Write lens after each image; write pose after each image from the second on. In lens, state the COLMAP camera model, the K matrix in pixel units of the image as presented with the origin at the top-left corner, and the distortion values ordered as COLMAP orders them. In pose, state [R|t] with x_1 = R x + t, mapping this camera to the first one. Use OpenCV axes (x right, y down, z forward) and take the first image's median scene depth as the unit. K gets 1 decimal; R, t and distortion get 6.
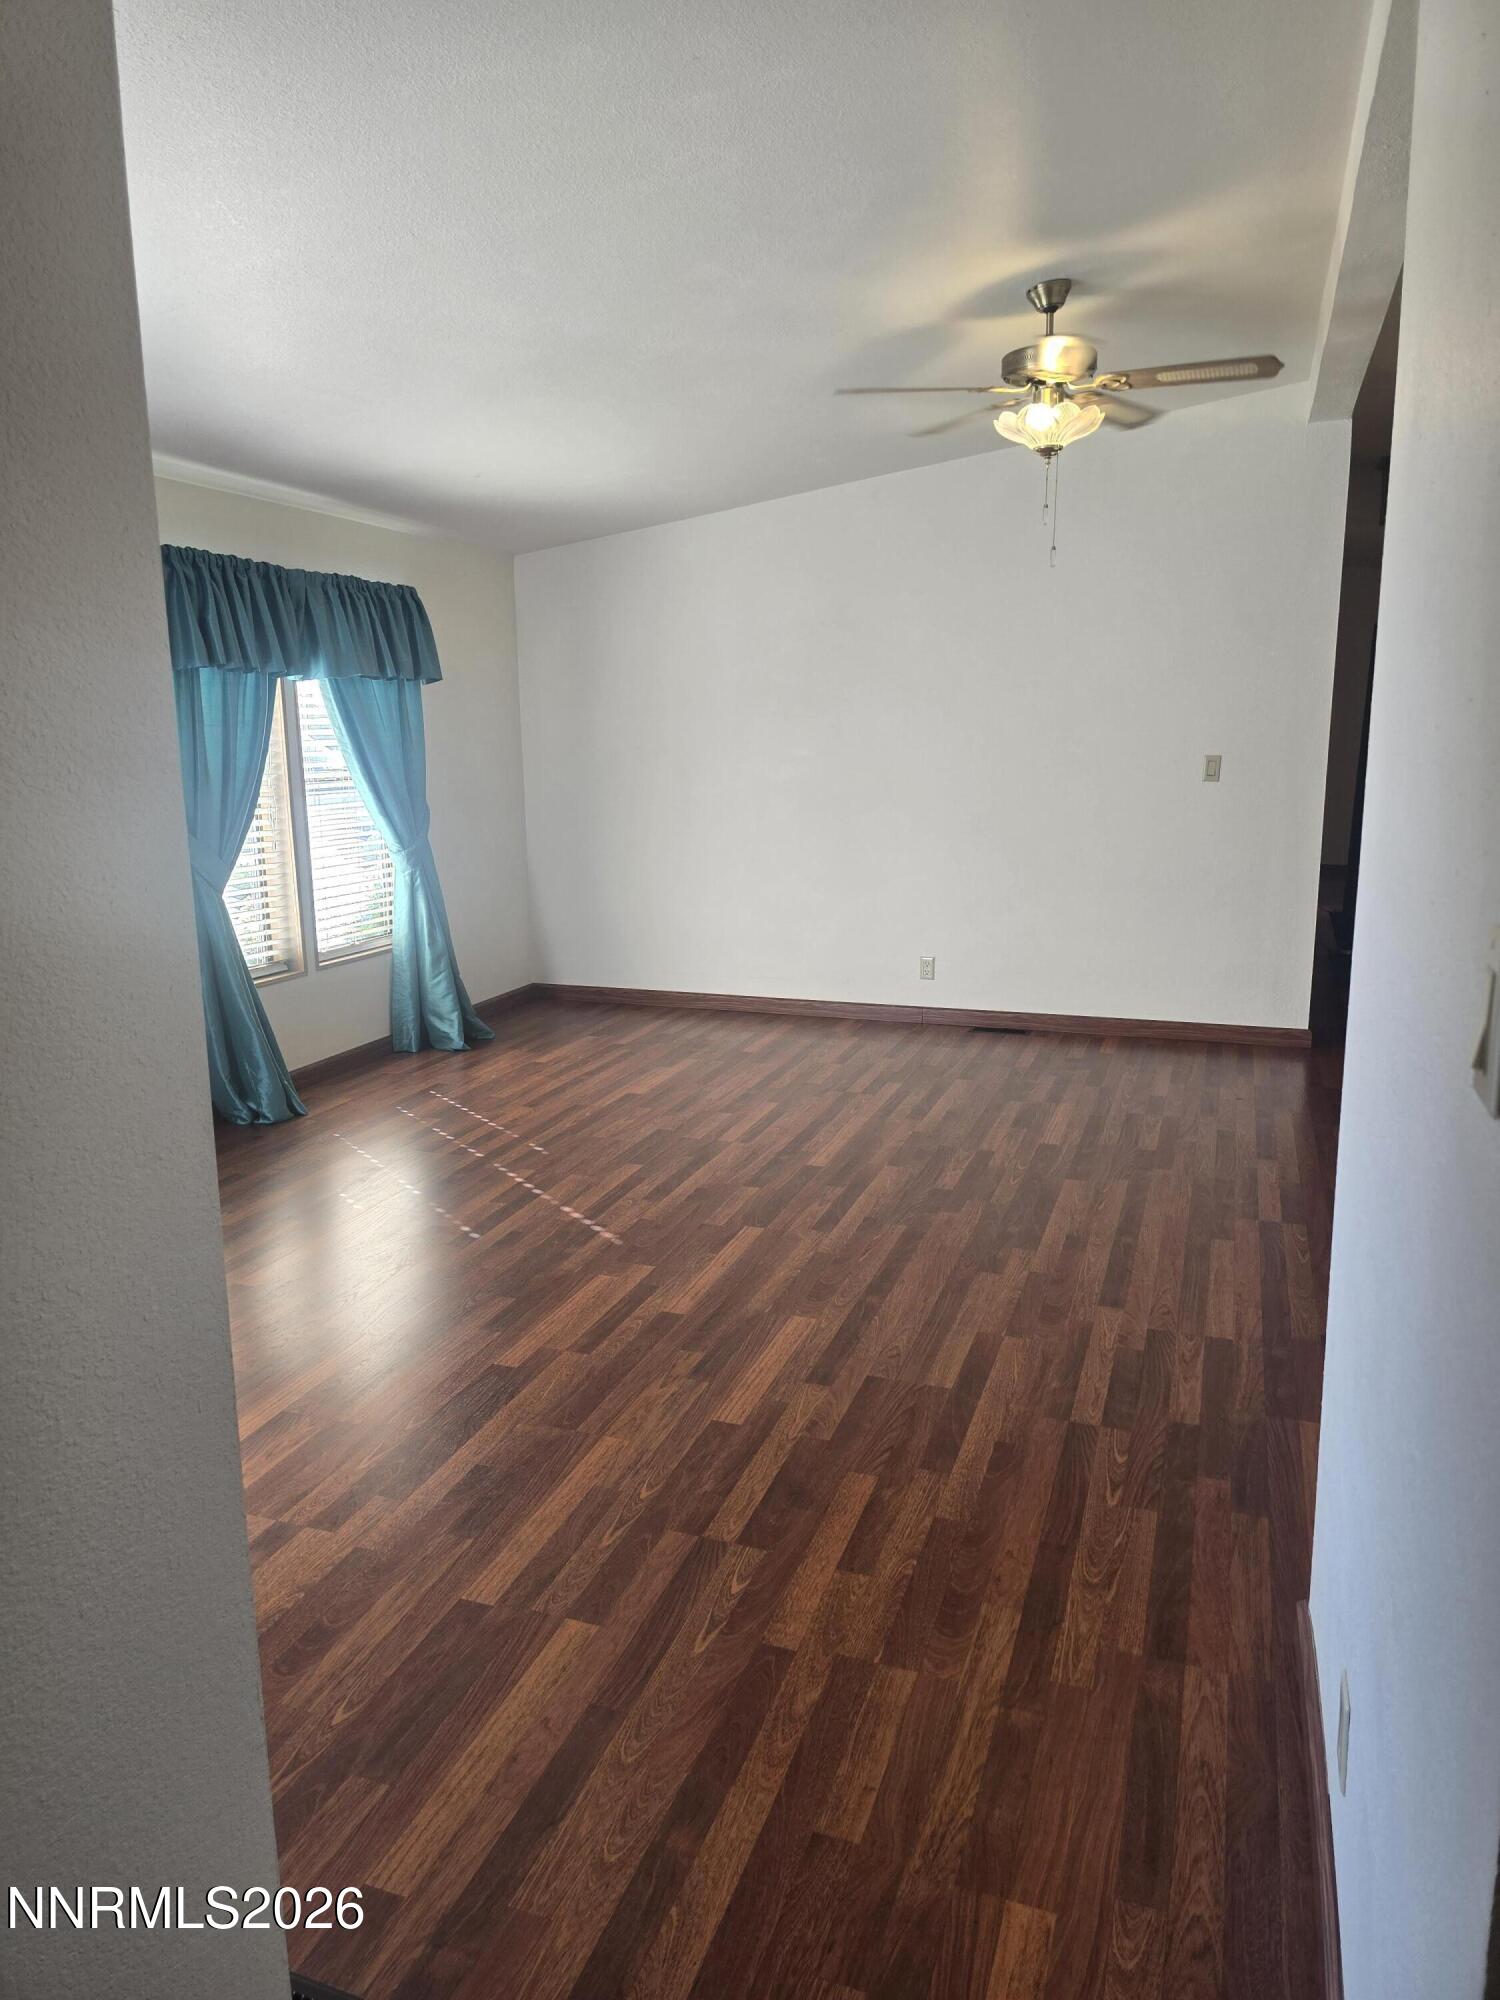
lens RADIAL K [[1346.8, 0, 744.8], [0, 1346.8, 989.9], [0, 0, 1]] dist [0.094494, -0.105043]
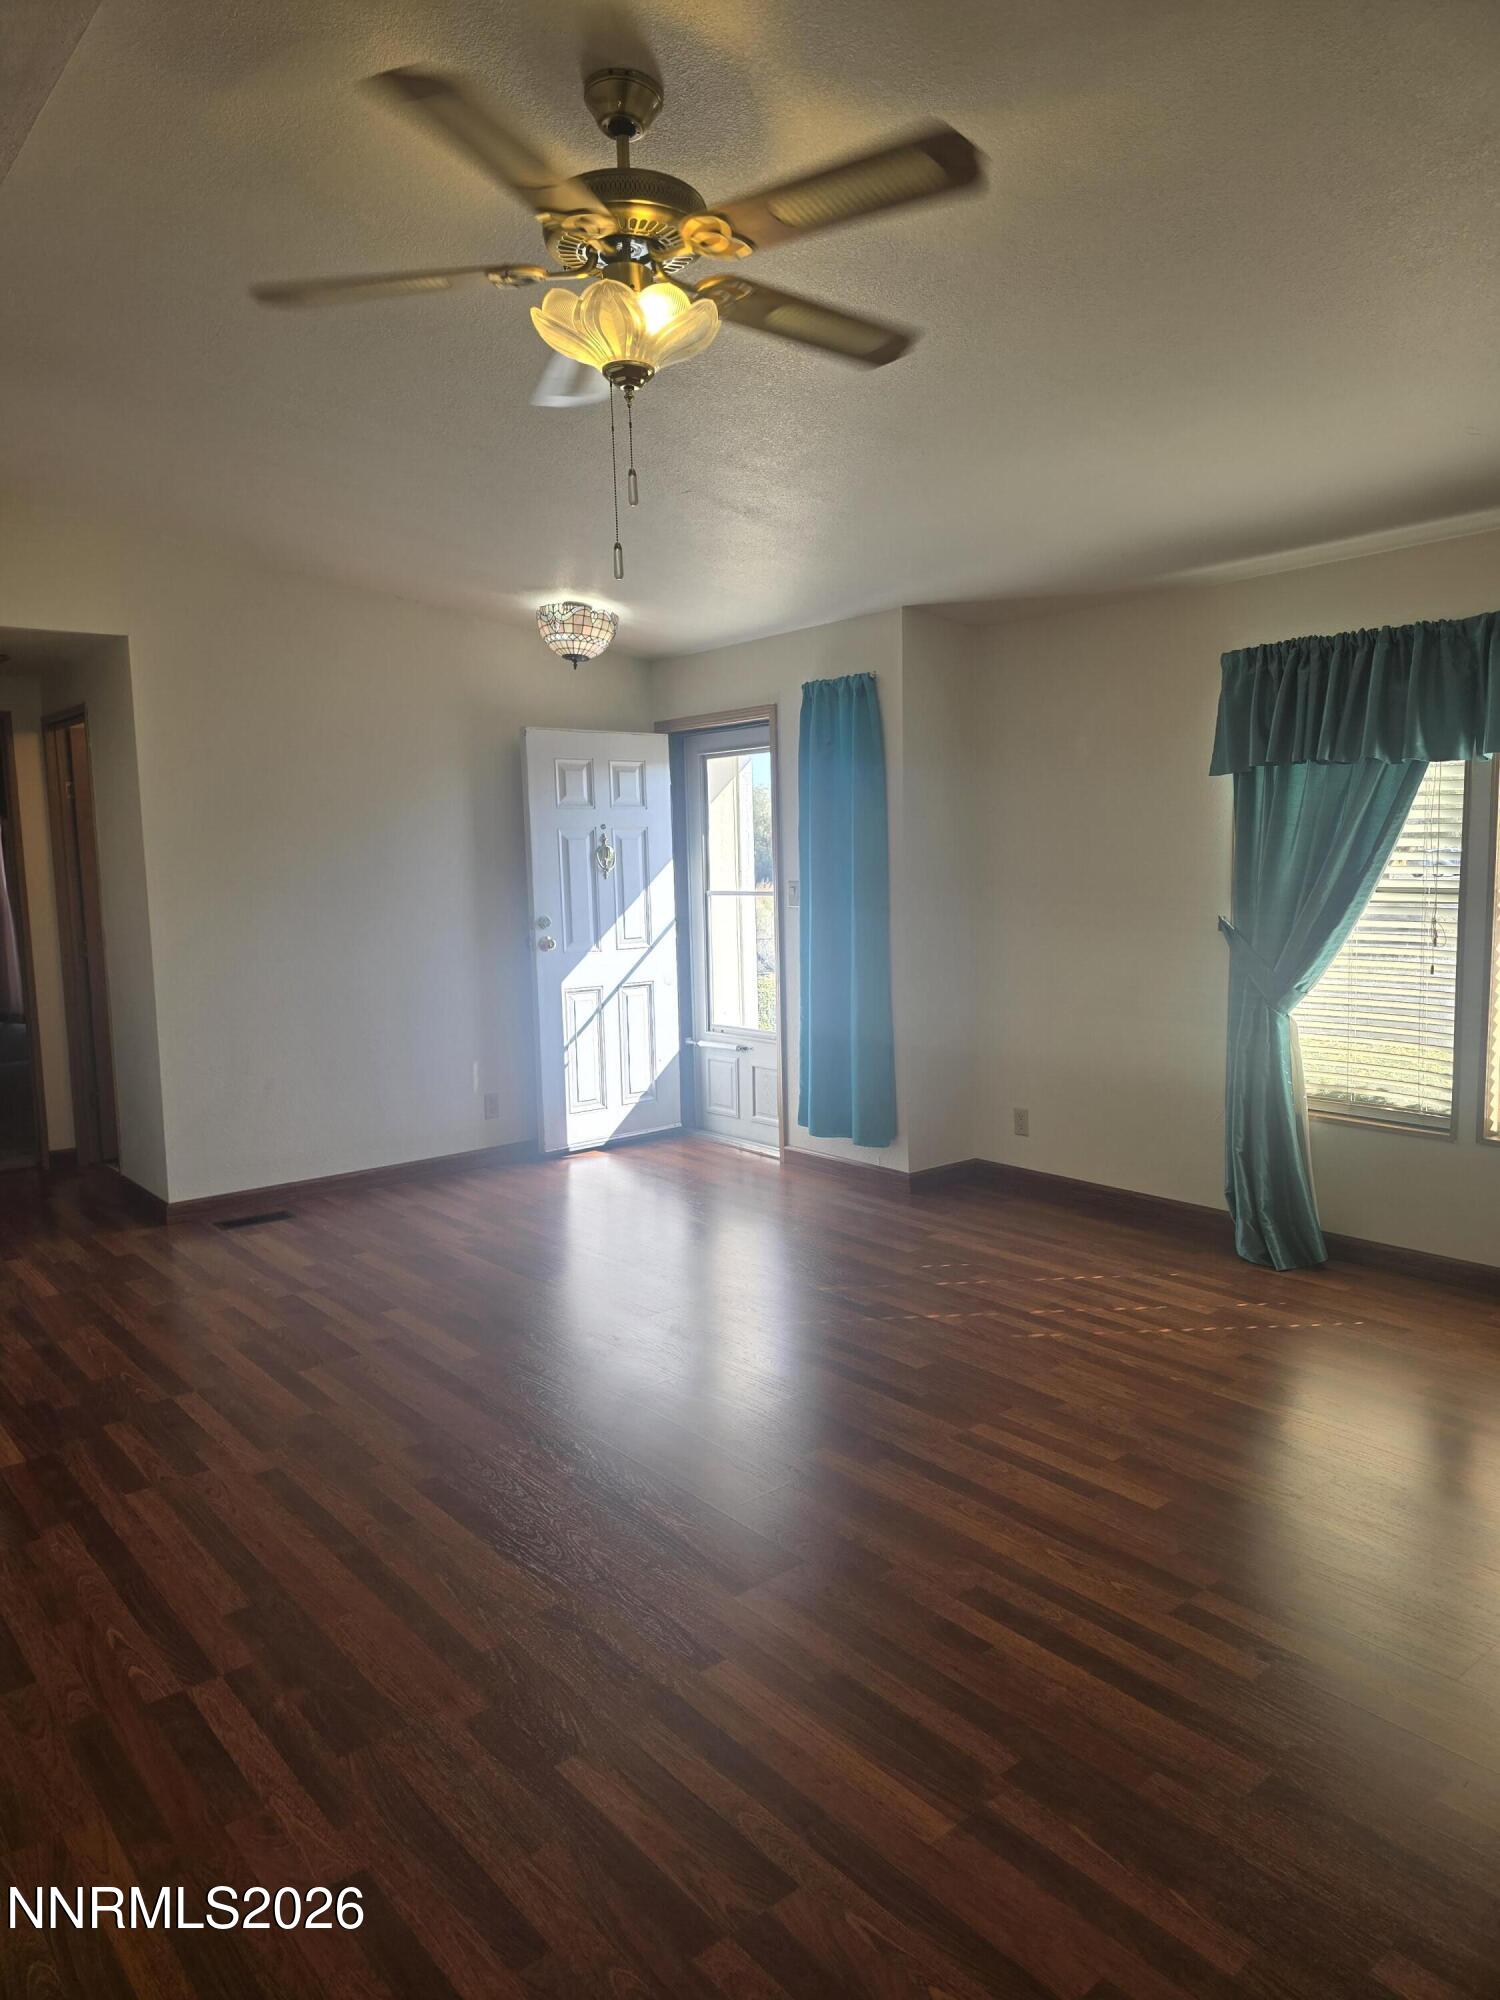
lens RADIAL K [[1352.8, 0, 750.0], [0, 1352.8, 1000.0], [0, 0, 1]] dist [0.039698, -0.001571]
pose [[-0.510592, 0.123536, -0.850903, 0.812334], [-0.128699, 0.967496, 0.217690, -0.316247], [0.850137, 0.220661, -0.478096, 1.563805]]
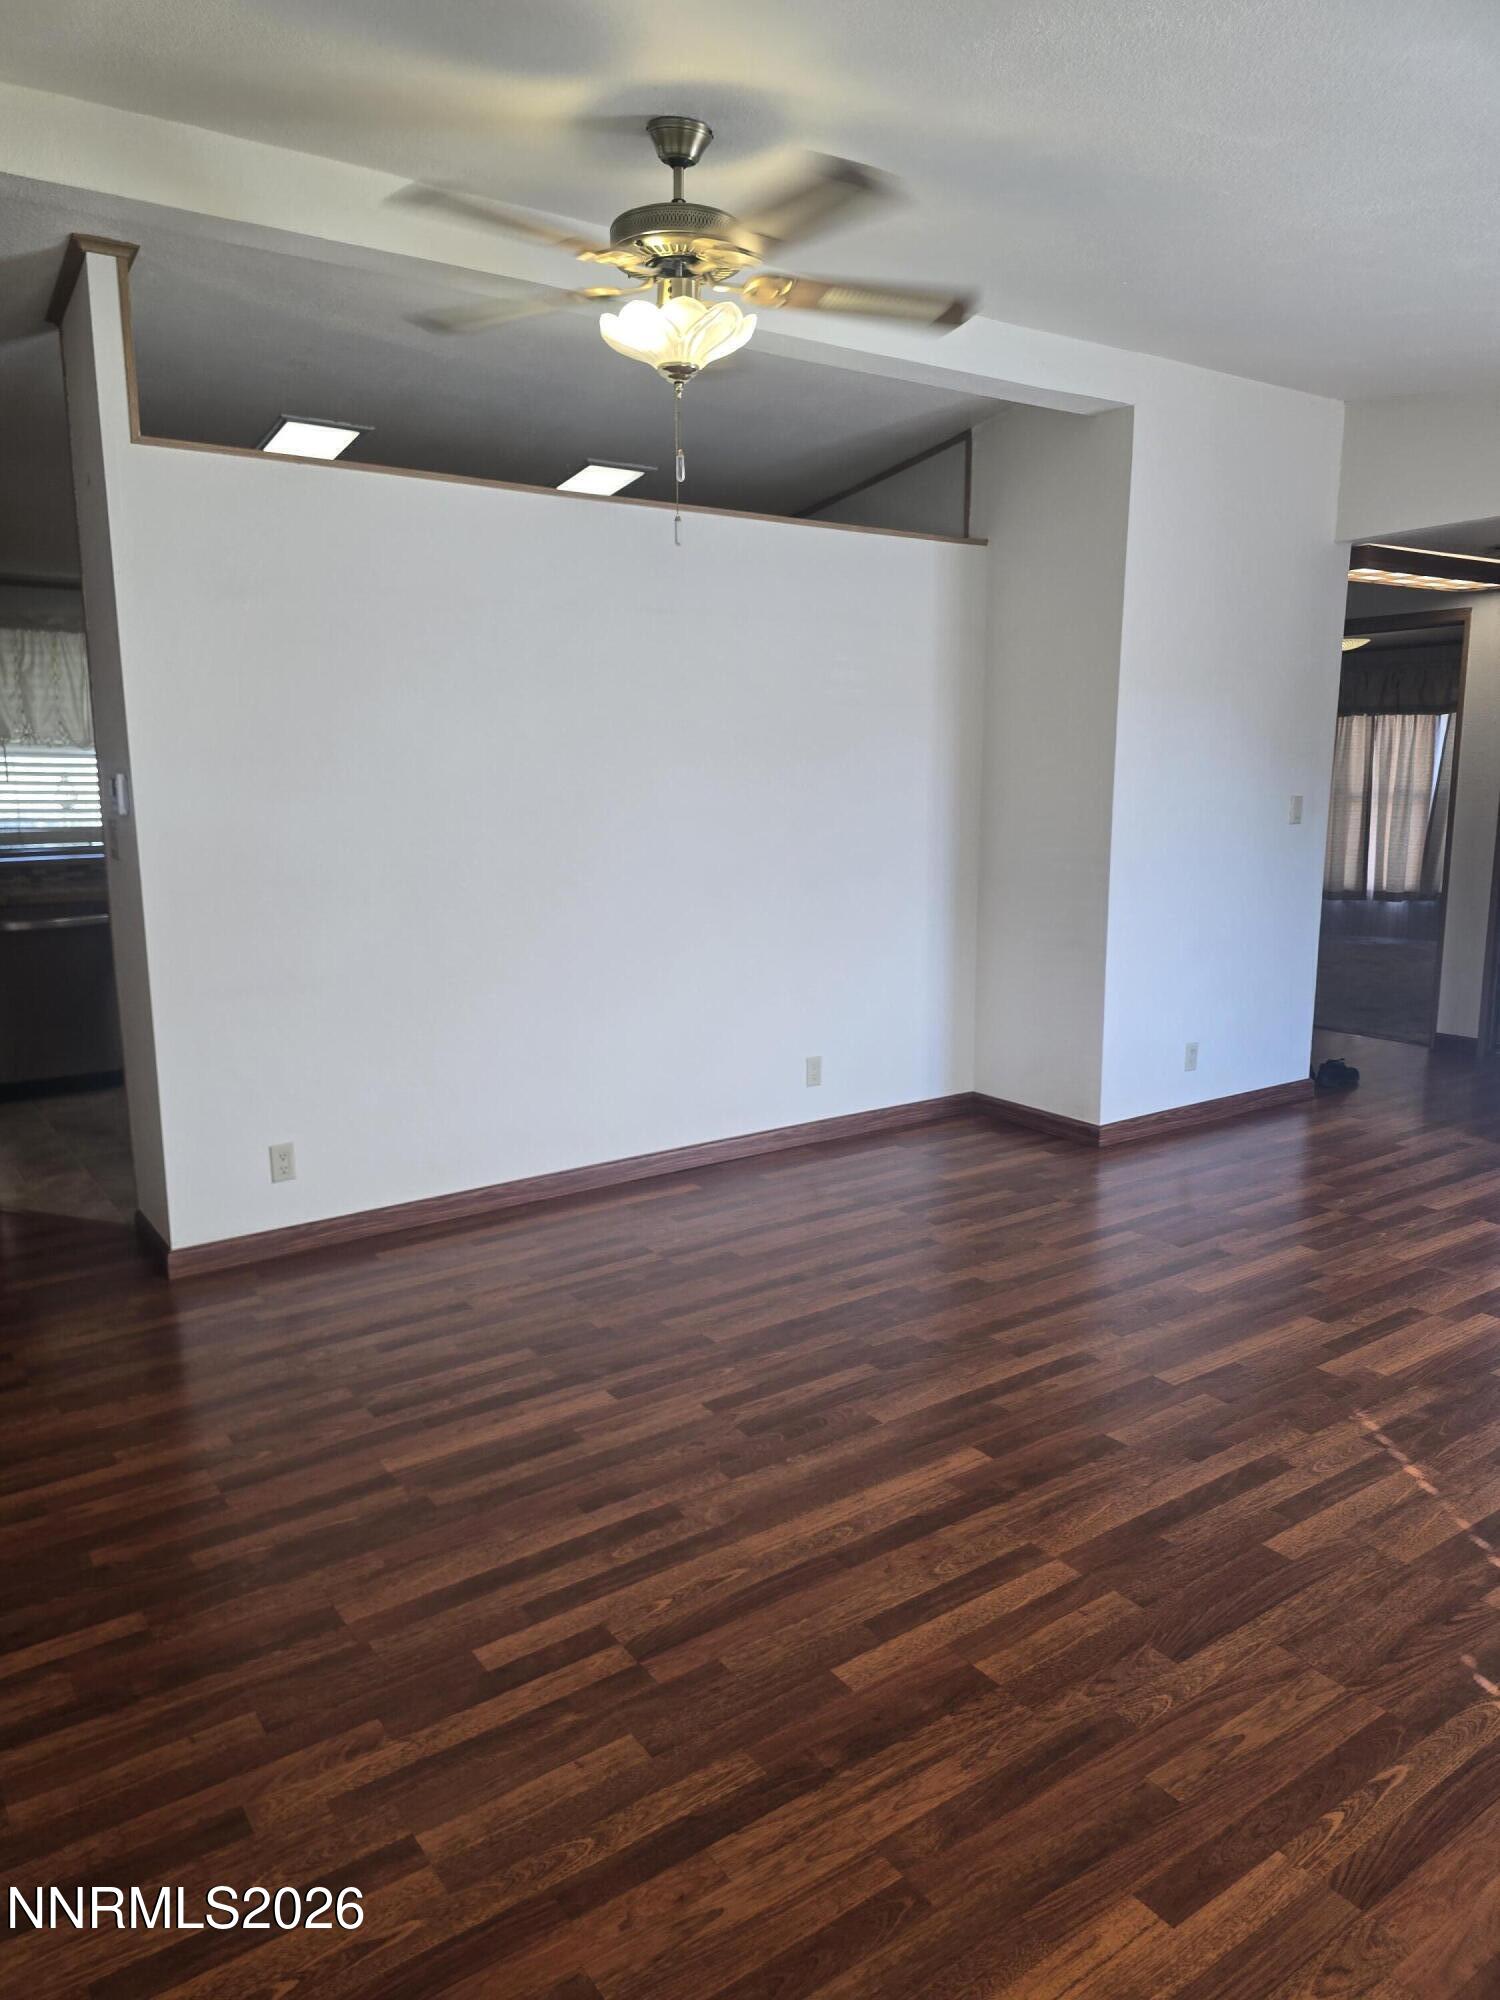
lens RADIAL K [[1346.8, 0, 744.8], [0, 1346.8, 989.9], [0, 0, 1]] dist [0.094494, -0.105043]
pose [[-0.819090, -0.075380, 0.568691, -0.253946], [0.123984, 0.944638, 0.303788, -0.351934], [-0.560107, 0.319338, -0.764397, 1.836241]]
